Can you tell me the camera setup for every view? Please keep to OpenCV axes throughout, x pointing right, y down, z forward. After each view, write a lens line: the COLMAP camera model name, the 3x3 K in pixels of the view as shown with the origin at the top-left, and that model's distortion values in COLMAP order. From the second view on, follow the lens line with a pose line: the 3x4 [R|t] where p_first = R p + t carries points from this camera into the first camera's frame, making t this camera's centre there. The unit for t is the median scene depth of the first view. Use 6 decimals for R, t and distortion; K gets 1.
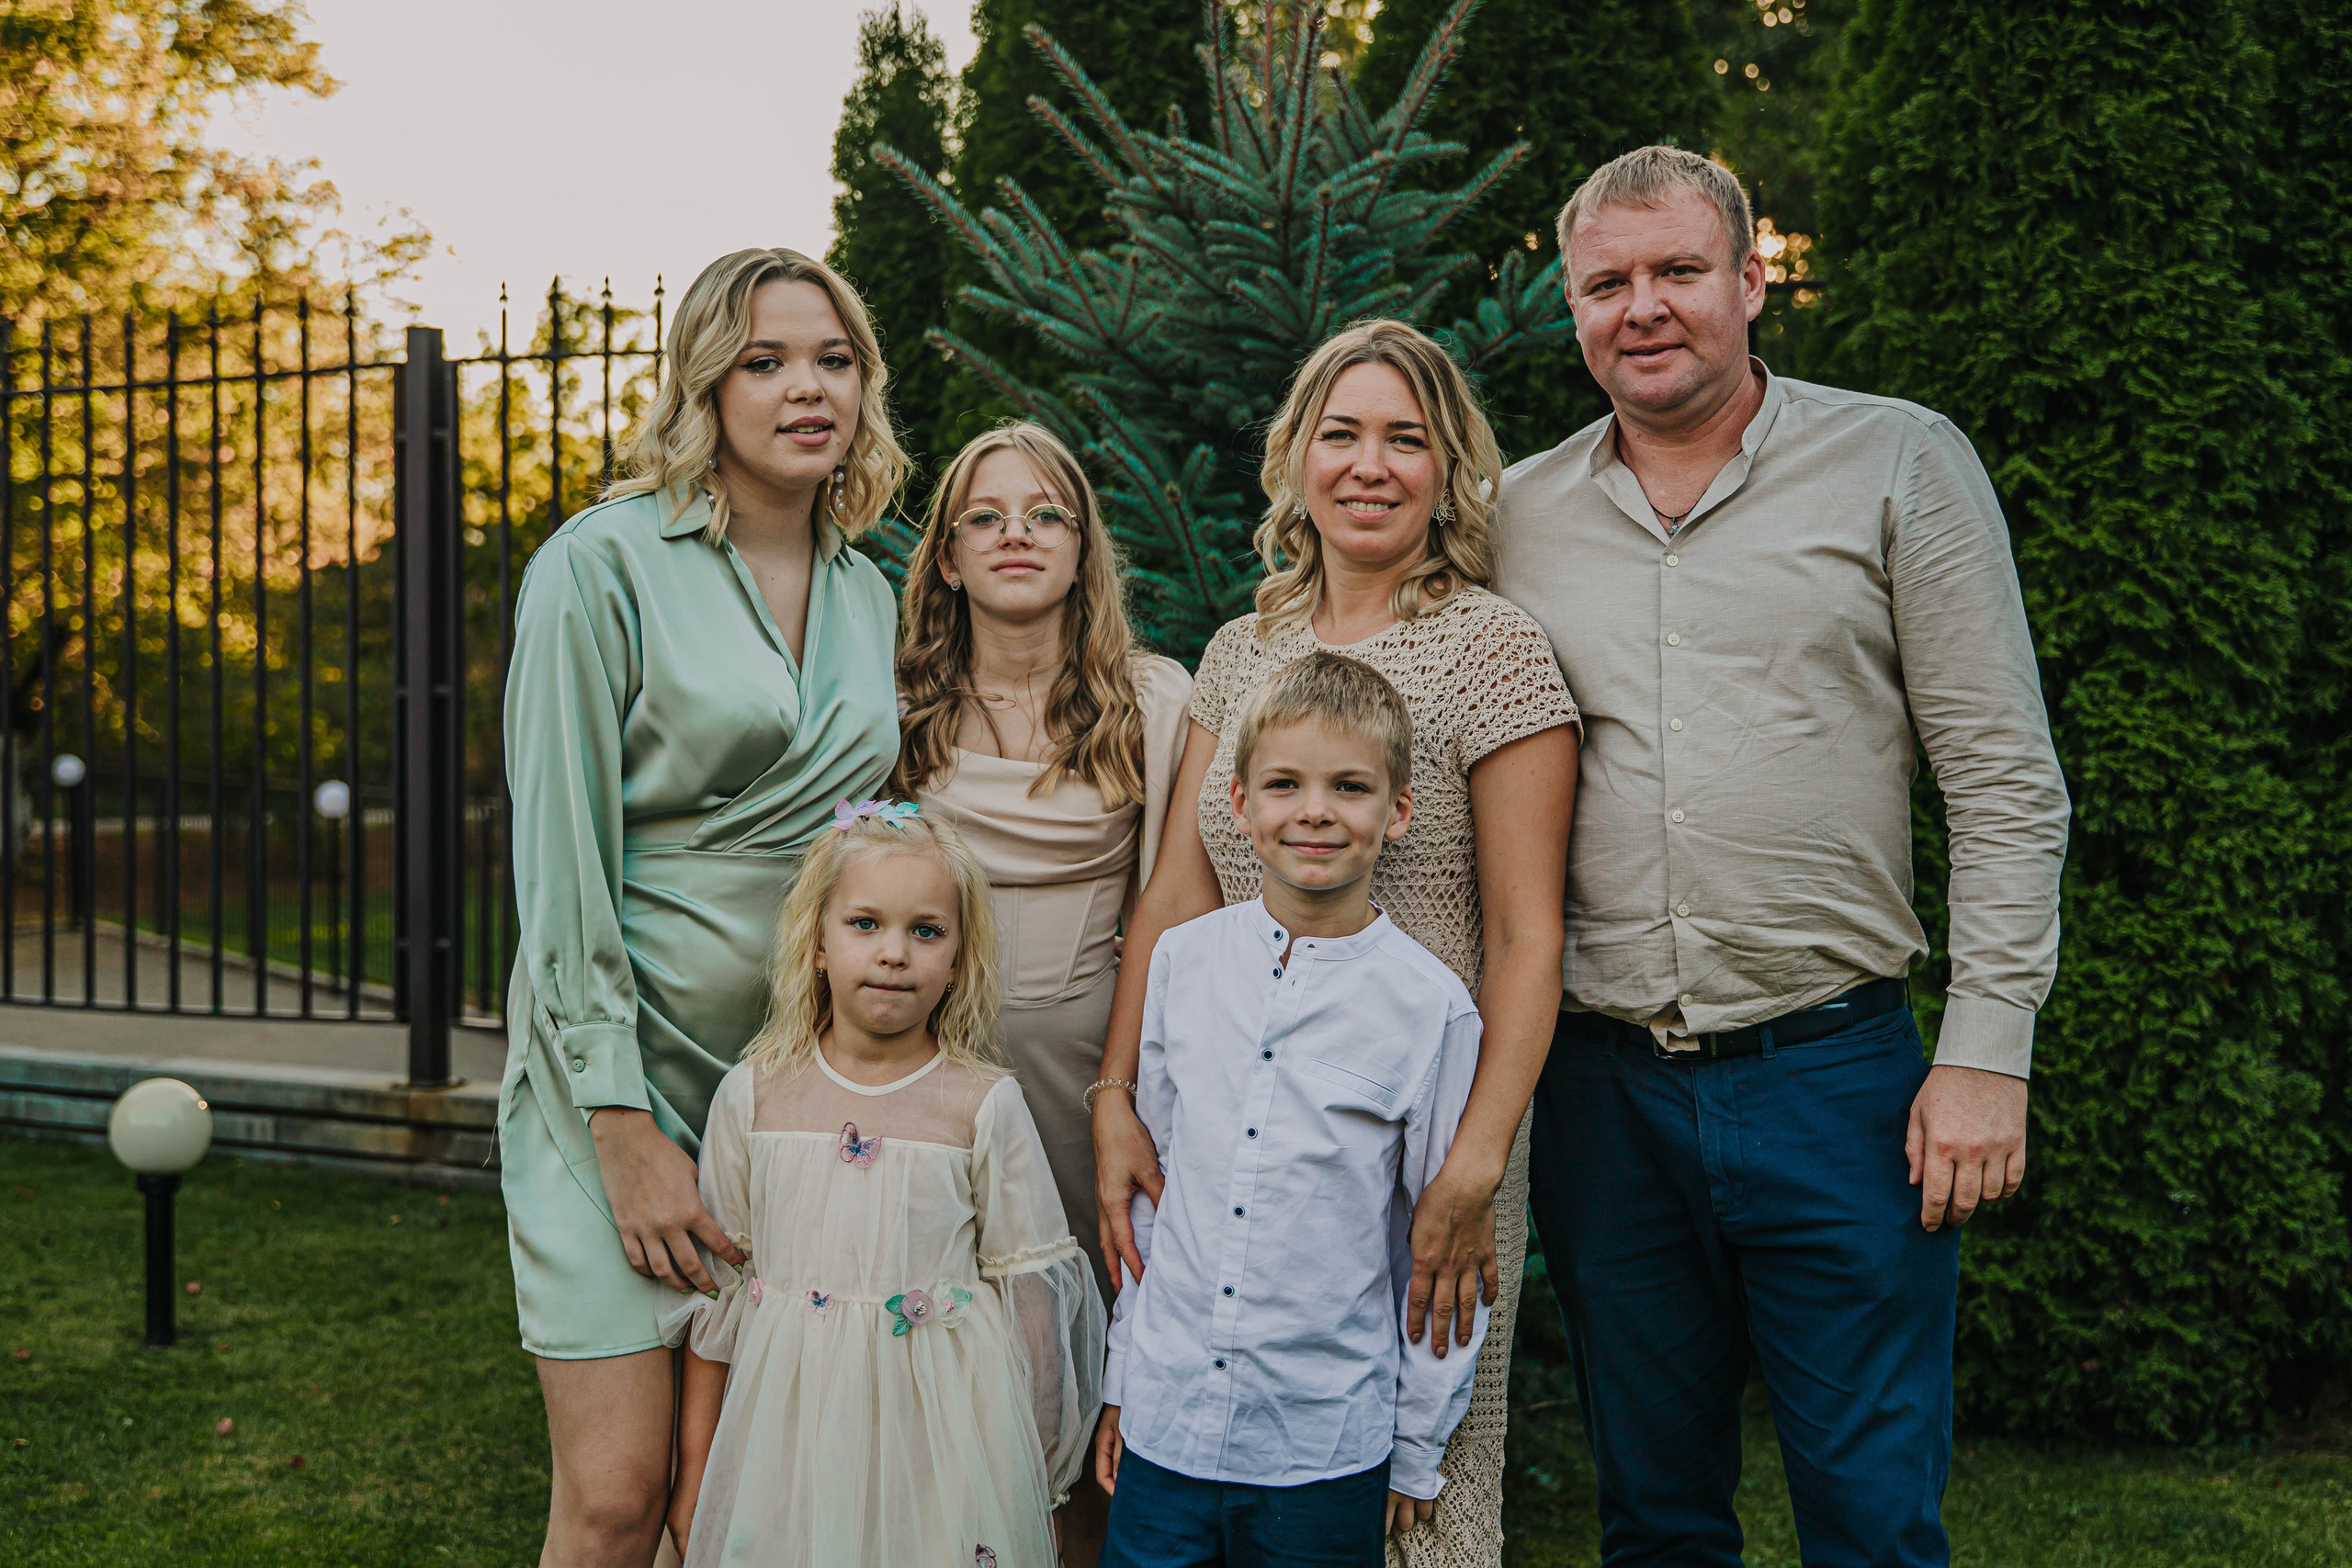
lens RADIAL K [[3173.9, 0, 1176.0], [0, 3173.9, 784.0], [0, 0, 1]] dist [-0.000181, -0.017276]
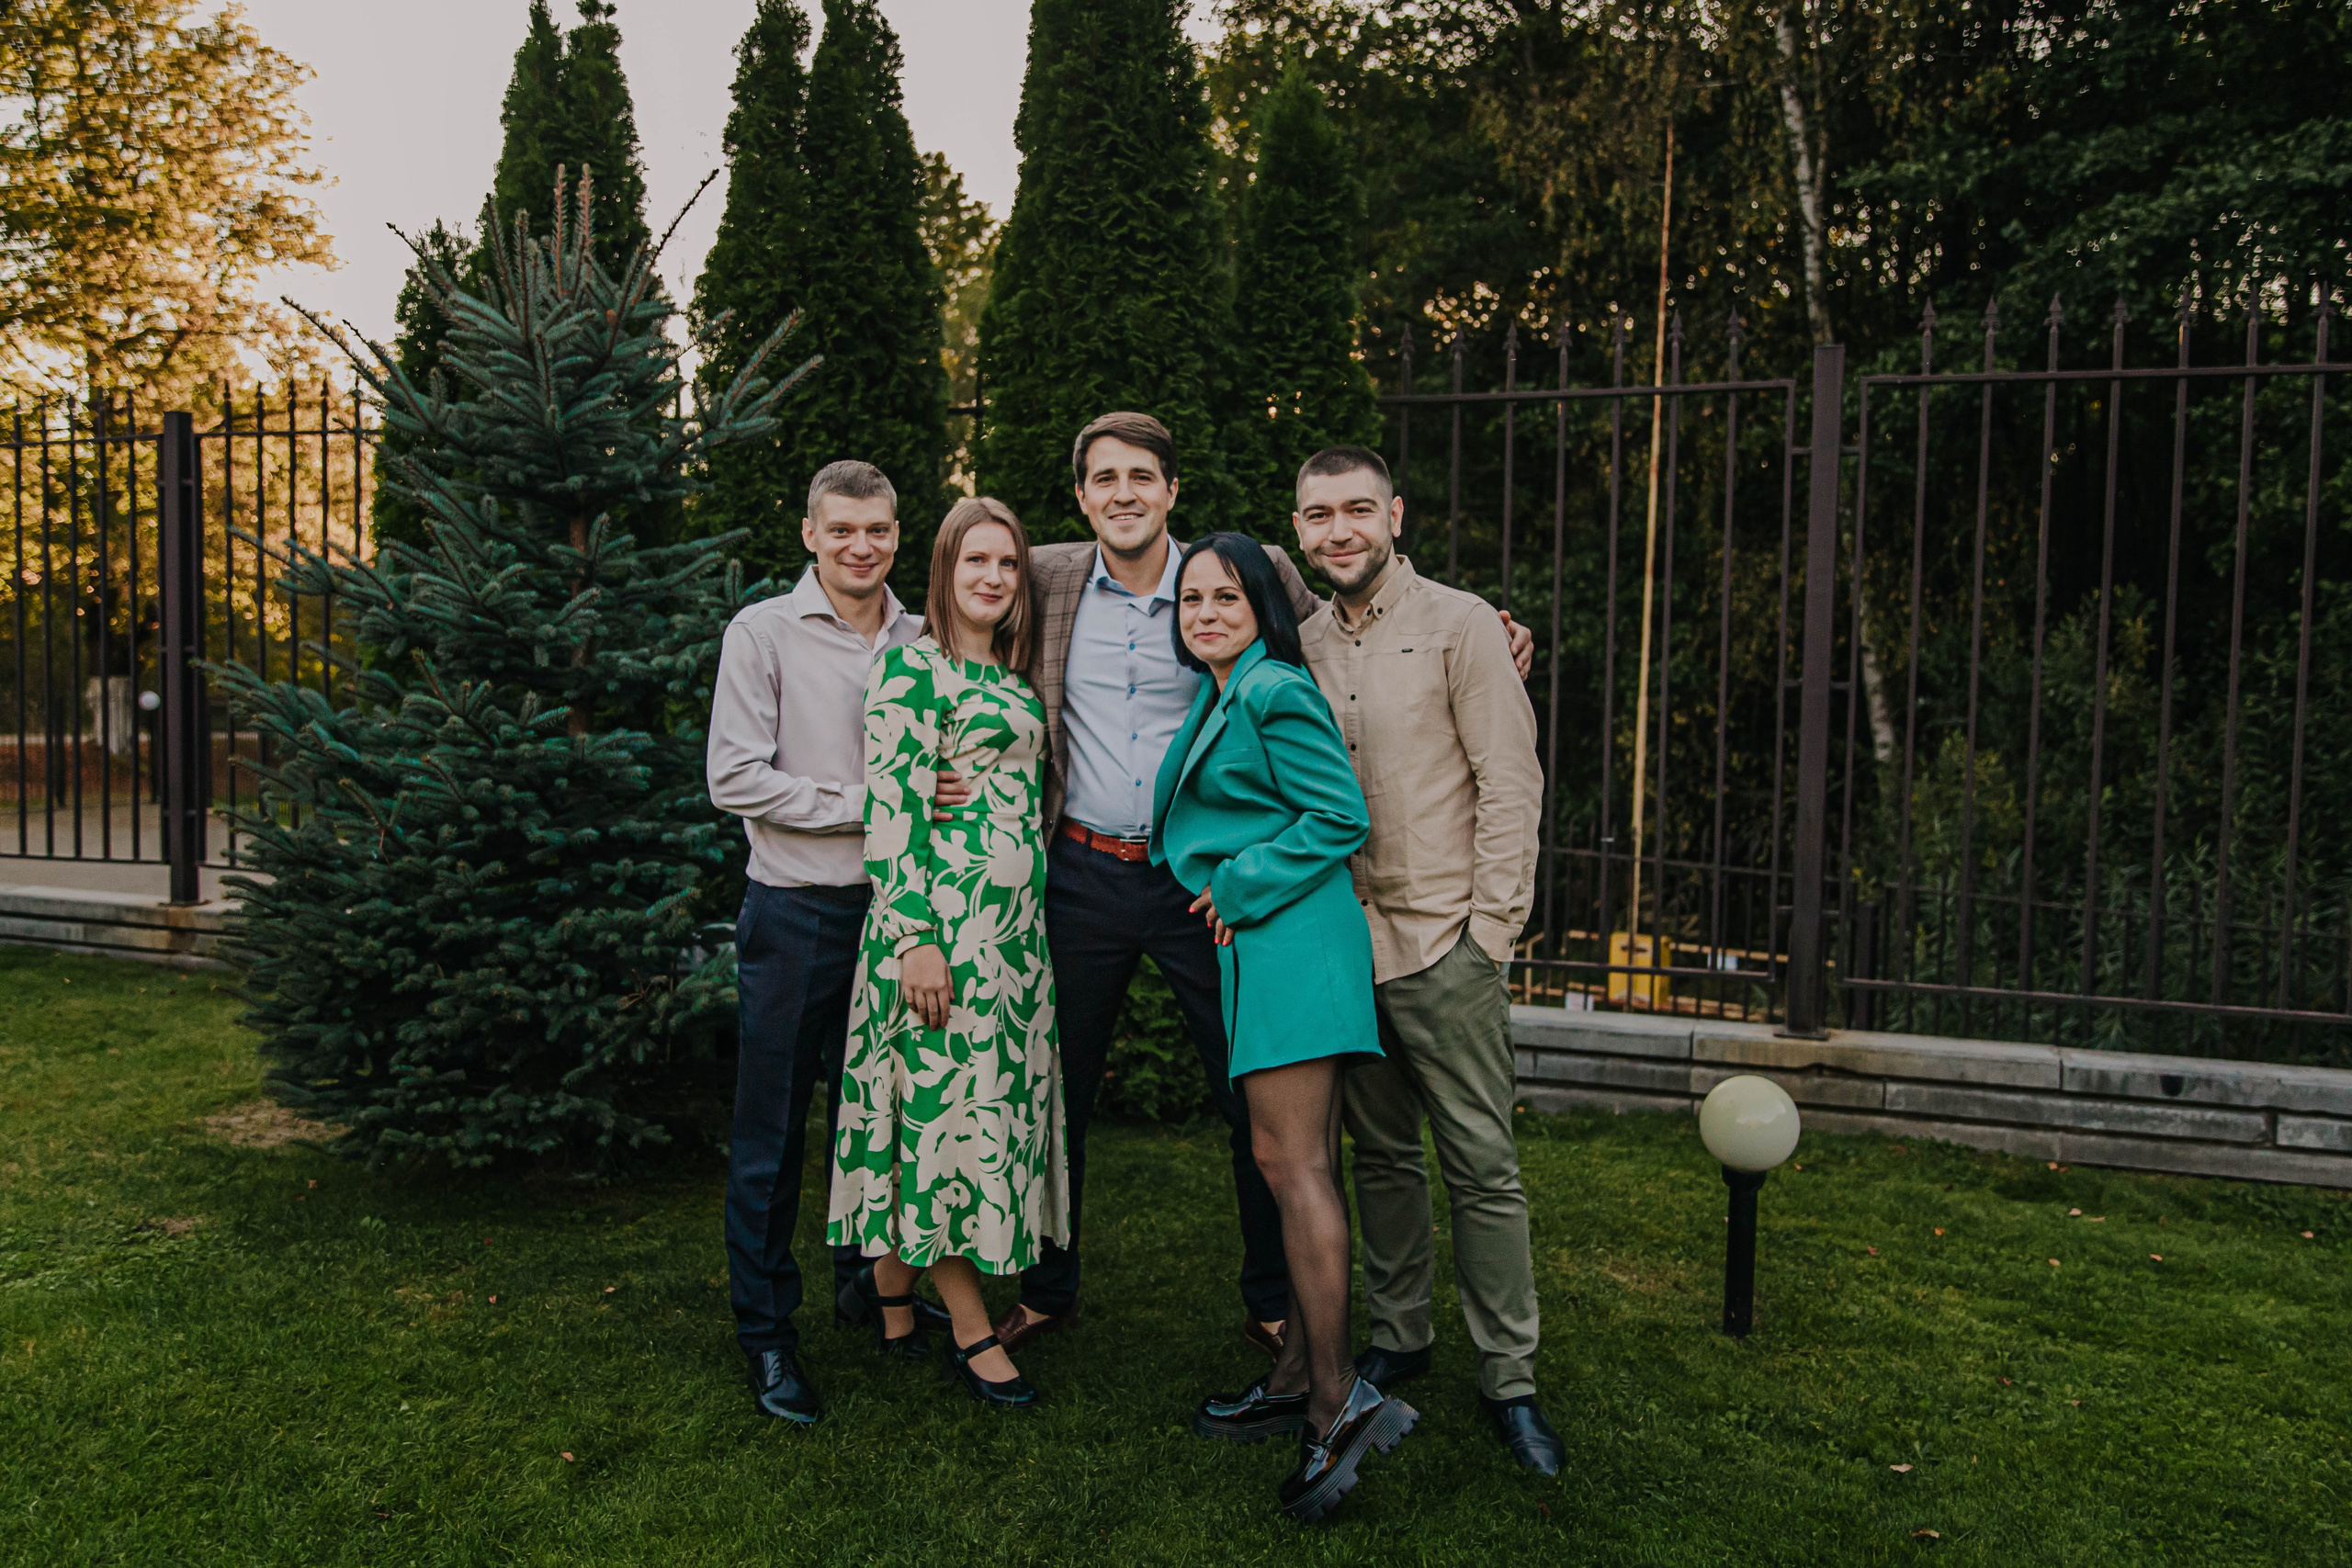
lens RADIAL K [[1932.4, 0, 1176.0], [0, 1932.4, 784.0], [0, 0, 1]] dist [-0.011761, -0.000815]
pose [[0.991535, 0.008111, 0.129589, 0.192830], [-0.012366, 0.999409, 0.032061, 0.000512], [-0.129253, -0.033392, 0.991049, 0.010149]]
